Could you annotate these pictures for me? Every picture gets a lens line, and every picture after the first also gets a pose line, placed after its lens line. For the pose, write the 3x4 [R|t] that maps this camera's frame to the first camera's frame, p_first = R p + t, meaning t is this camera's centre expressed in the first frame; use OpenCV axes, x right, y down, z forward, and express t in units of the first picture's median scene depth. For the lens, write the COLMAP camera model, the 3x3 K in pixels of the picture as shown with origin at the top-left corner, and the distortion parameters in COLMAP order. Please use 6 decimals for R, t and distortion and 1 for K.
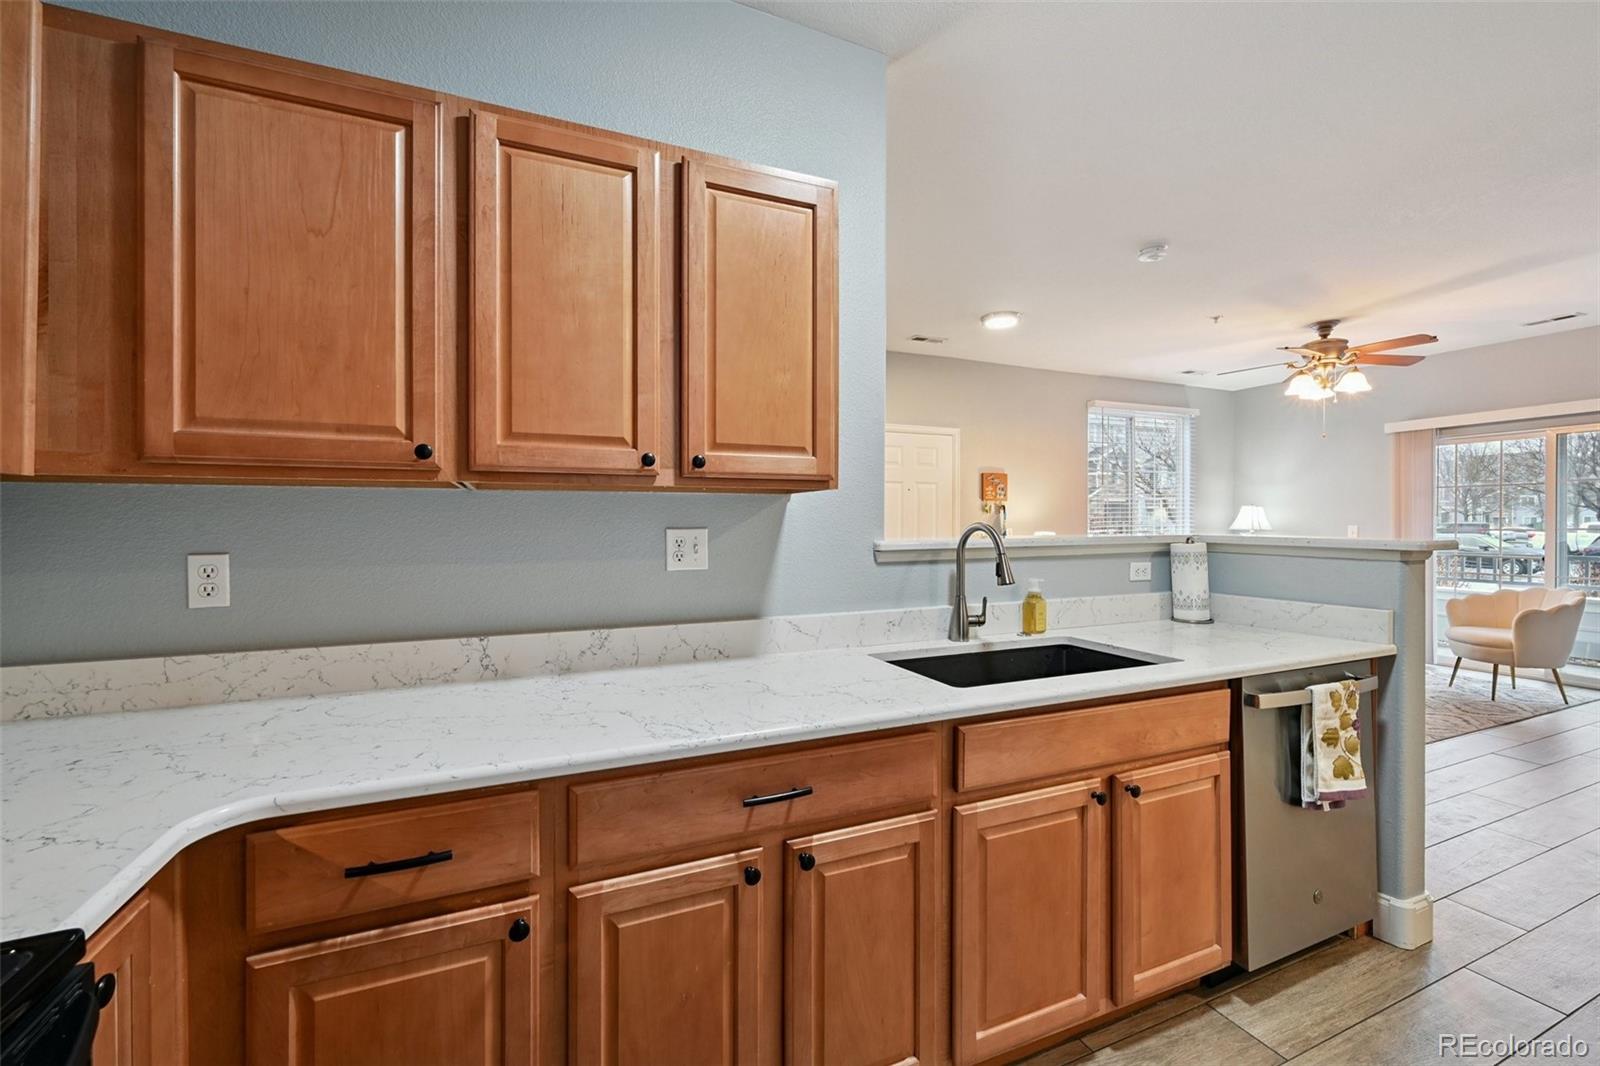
lens RADIAL K [[642.6, 0, 806.0], [0, 642.6, 523.4], [0, 0, 1]] dist [-0.000595, 0.000280]
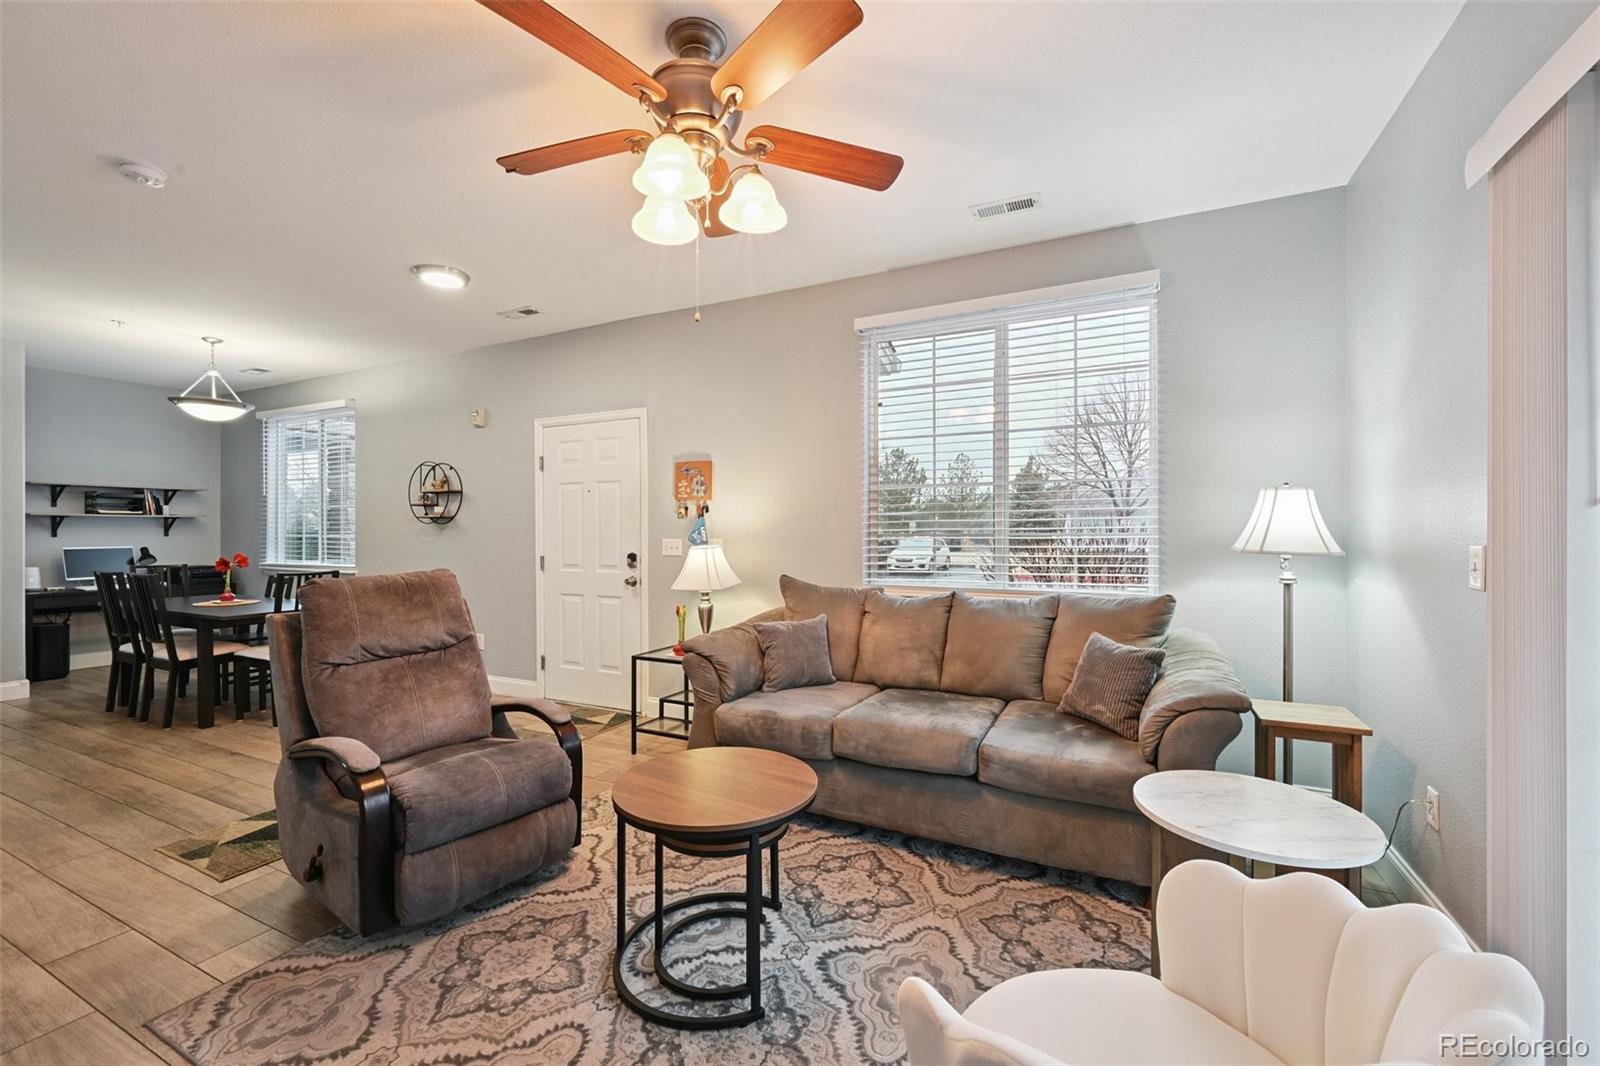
lens RADIAL K [[651.0, 0, 801.1], [0, 651.0, 529.7], [0, 0, 1]] dist [0.006736, 0.000360]
pose [[0.639983, 0.001154, -0.768388, 1.063981], [0.000952, 0.999997, 0.002295, -0.004277], [0.768388, -0.002200, 0.639980, 0.723069]]
